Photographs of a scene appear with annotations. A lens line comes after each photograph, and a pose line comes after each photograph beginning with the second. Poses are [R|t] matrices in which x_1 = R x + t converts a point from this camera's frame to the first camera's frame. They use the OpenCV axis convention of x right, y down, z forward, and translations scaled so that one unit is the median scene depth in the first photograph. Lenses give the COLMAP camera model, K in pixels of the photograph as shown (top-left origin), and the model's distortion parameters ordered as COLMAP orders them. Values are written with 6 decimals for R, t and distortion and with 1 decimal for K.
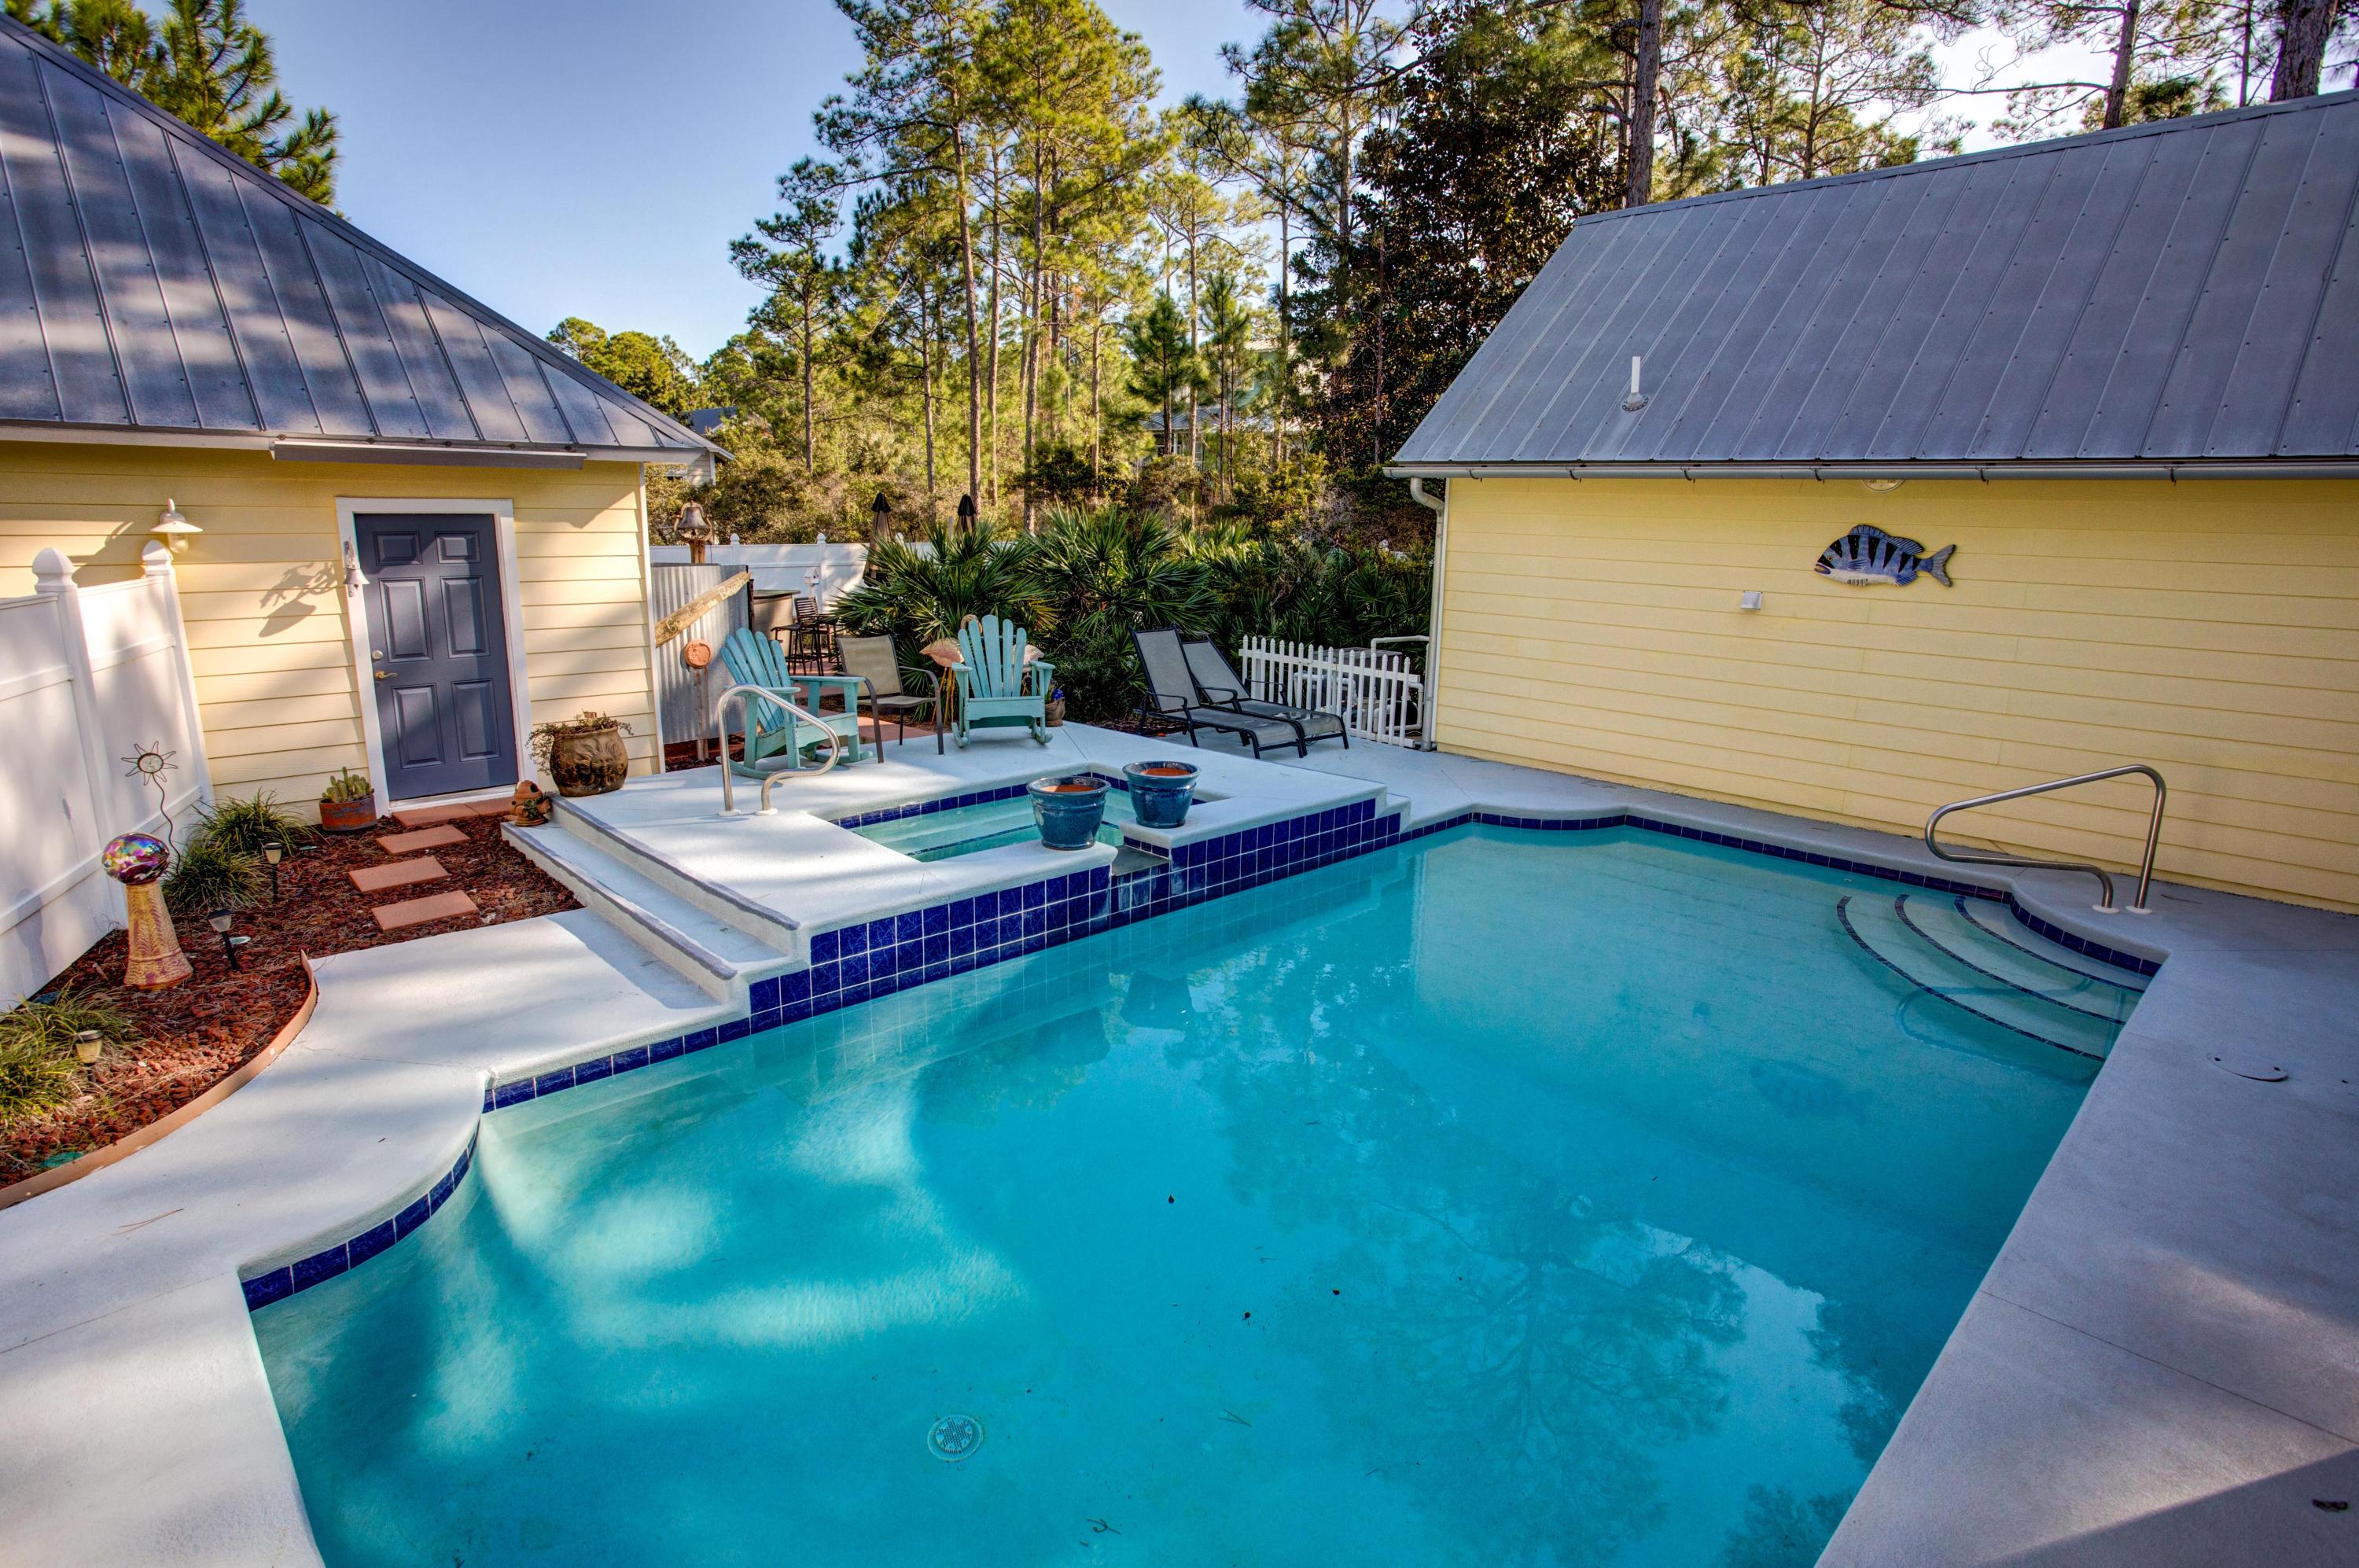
lens RADIAL K [[1212.0, 0, 1203.4], [0, 1212.0, 771.2], [0, 0, 1]] dist [-0.024000, 0.003517]
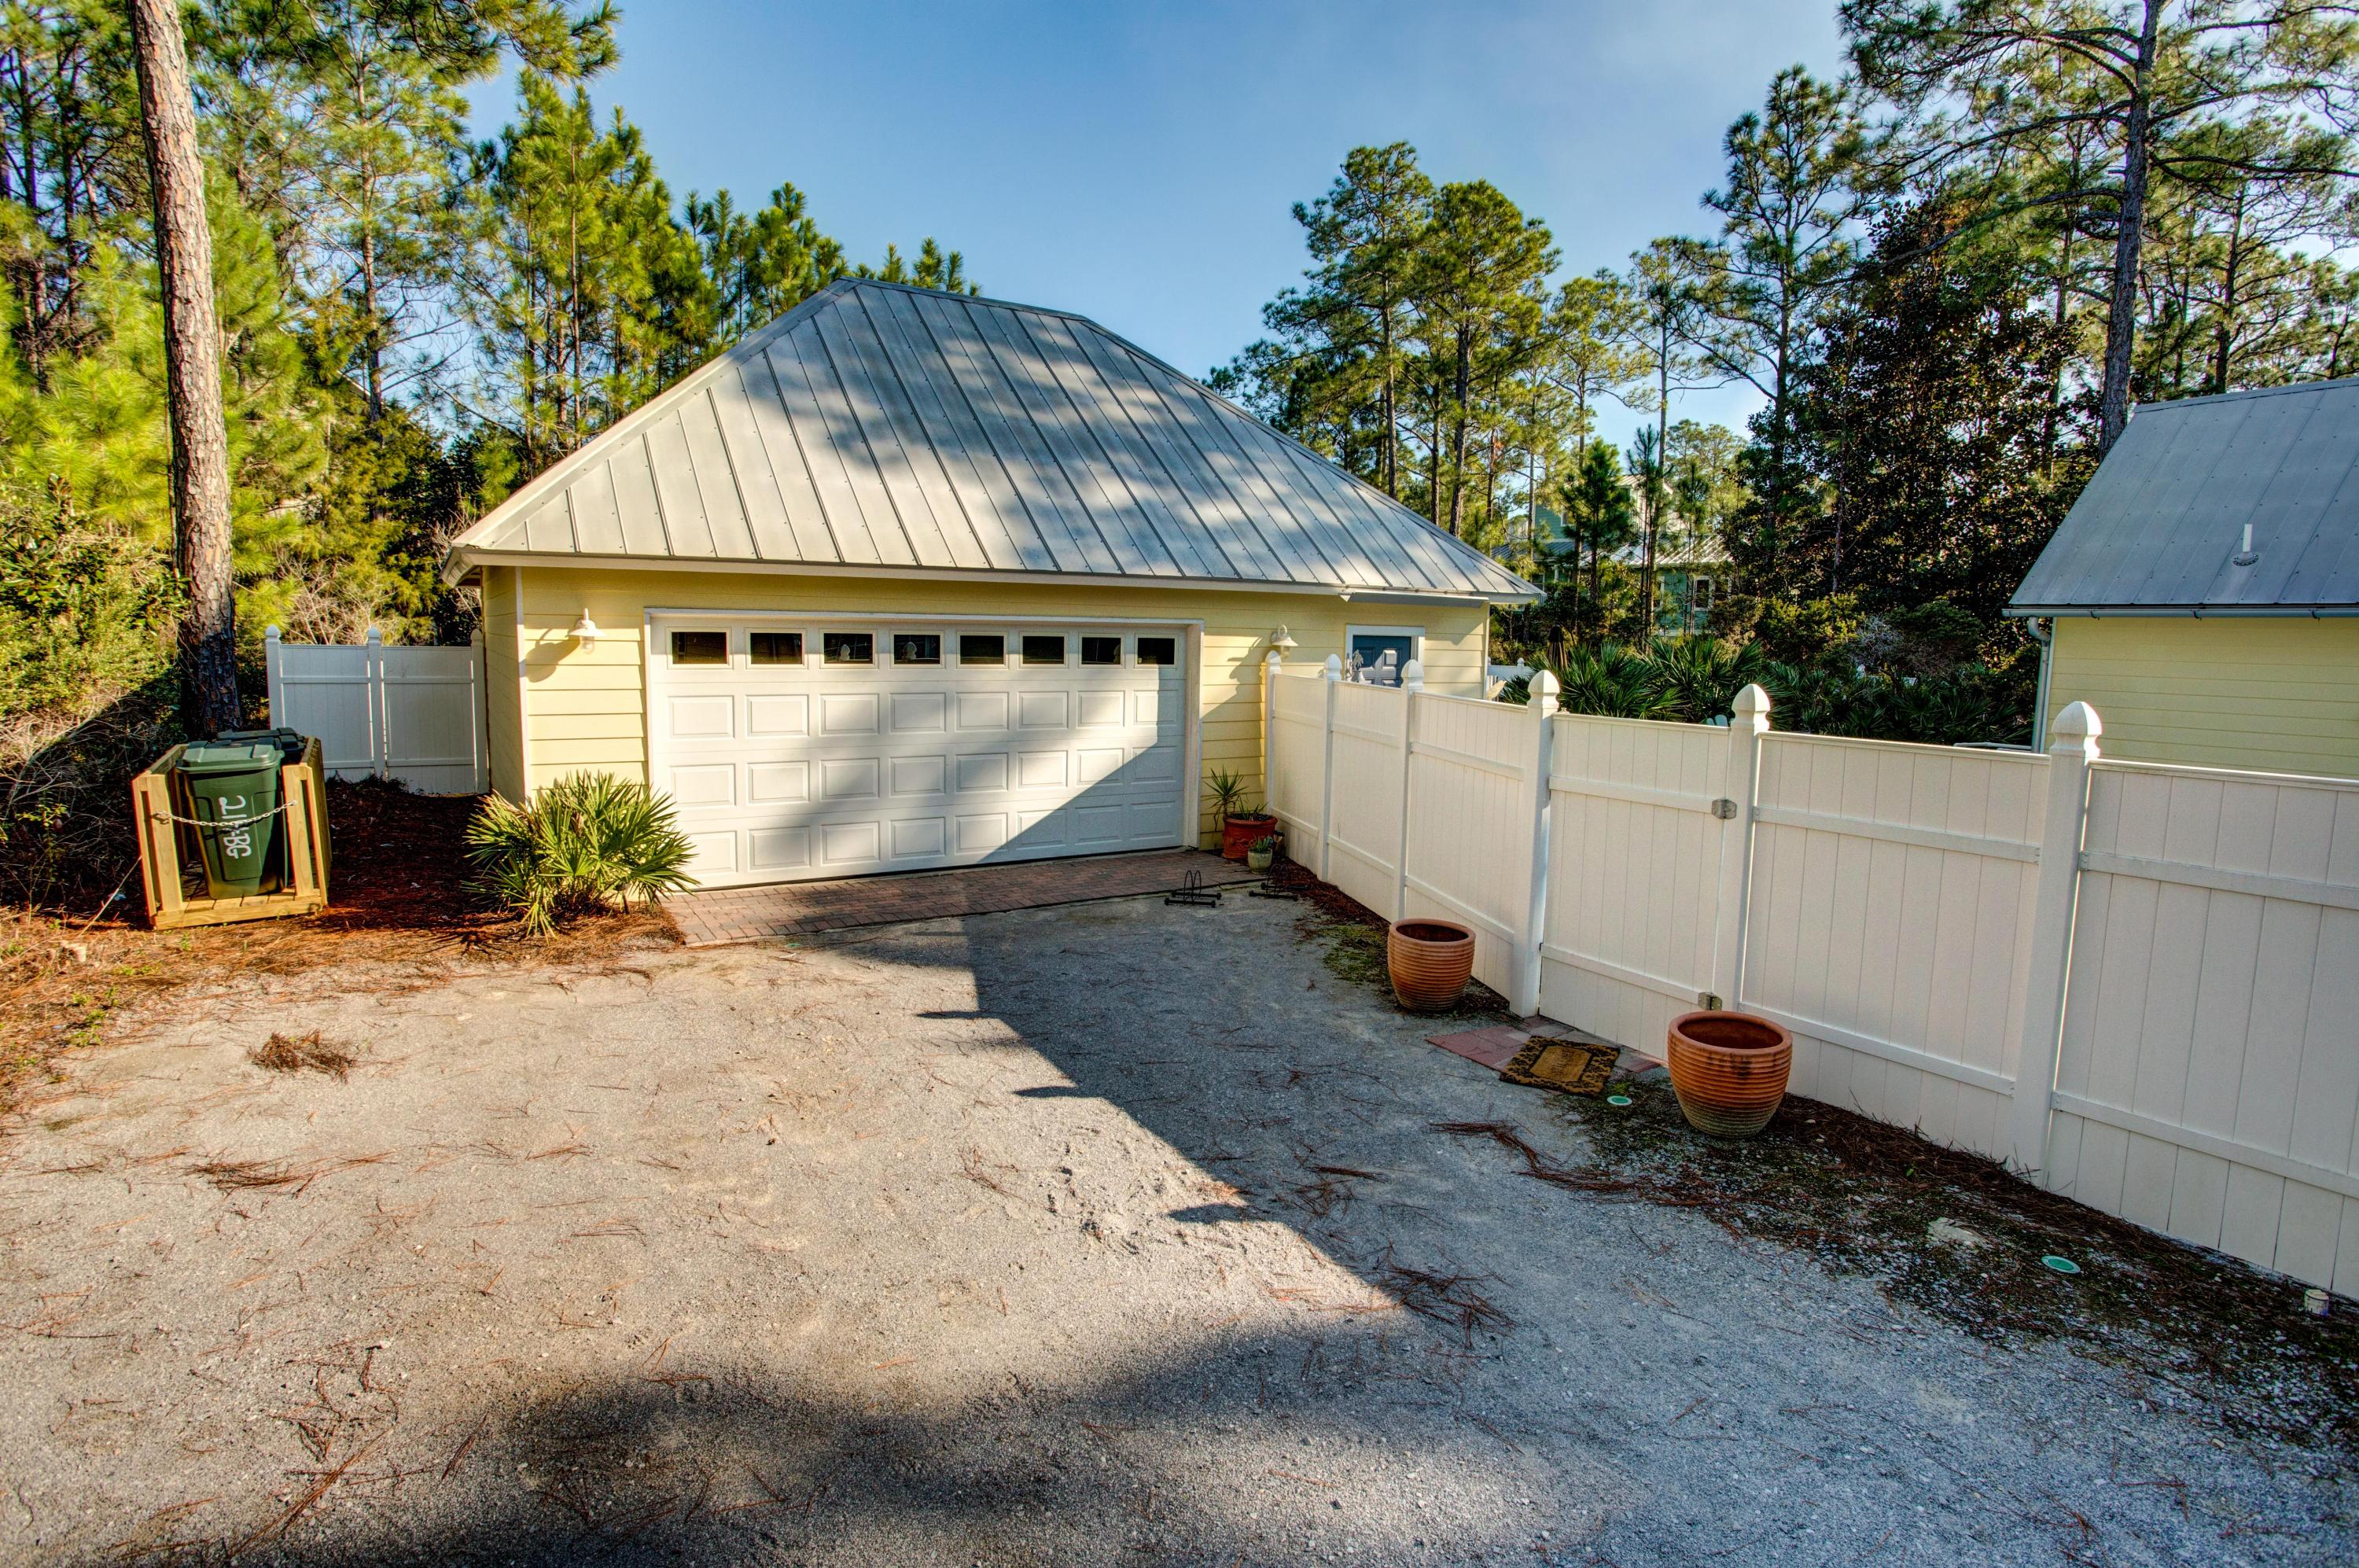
lens RADIAL K [[1212.0, 0, 1172.5], [0, 1212.0, 777.3], [0, 0, 1]] dist [-0.024000, 0.003517]
pose [[0.974402, 0.032836, -0.222402, -0.132193], [-0.053812, 0.994584, -0.088922, 0.027916], [0.218278, 0.098614, 0.970891, -0.129433]]
